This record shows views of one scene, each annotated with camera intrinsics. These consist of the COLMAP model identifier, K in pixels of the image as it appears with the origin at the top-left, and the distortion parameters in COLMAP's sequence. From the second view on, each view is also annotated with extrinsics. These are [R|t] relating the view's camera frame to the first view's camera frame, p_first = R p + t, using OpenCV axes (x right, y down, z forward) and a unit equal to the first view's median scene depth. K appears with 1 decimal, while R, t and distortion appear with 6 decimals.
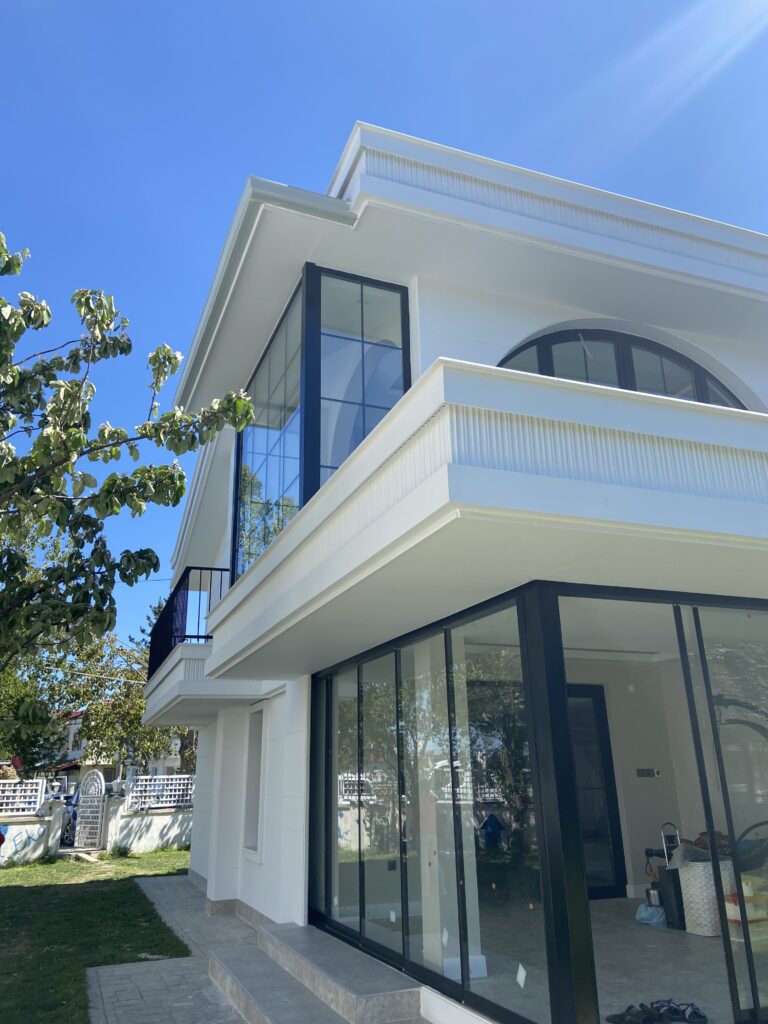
lens RADIAL K [[766.1, 0, 384.0], [0, 766.1, 512.0], [0, 0, 1]] dist [0.143548, -0.188188]
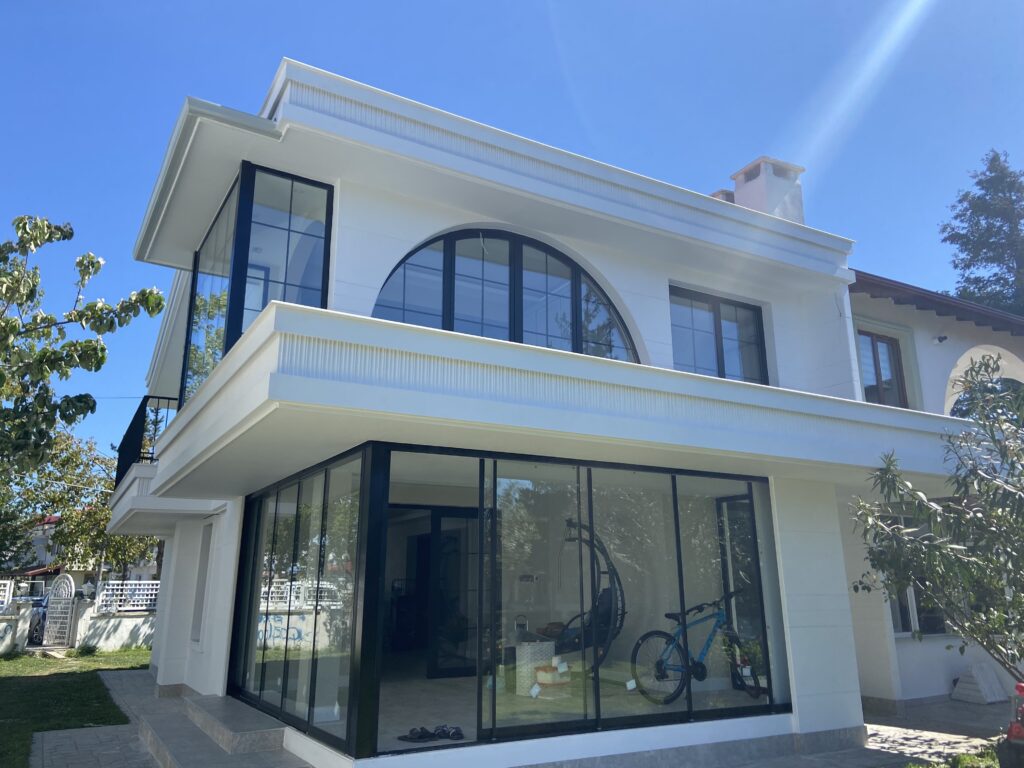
lens RADIAL K [[762.5, 0, 512.4], [0, 762.5, 376.3], [0, 0, 1]] dist [0.135813, -0.158696]
pose [[0.988258, 0.055167, 0.142487, 0.164179], [-0.063524, 0.996475, 0.054786, -0.081379], [-0.138963, -0.063194, 0.988279, -0.282453]]
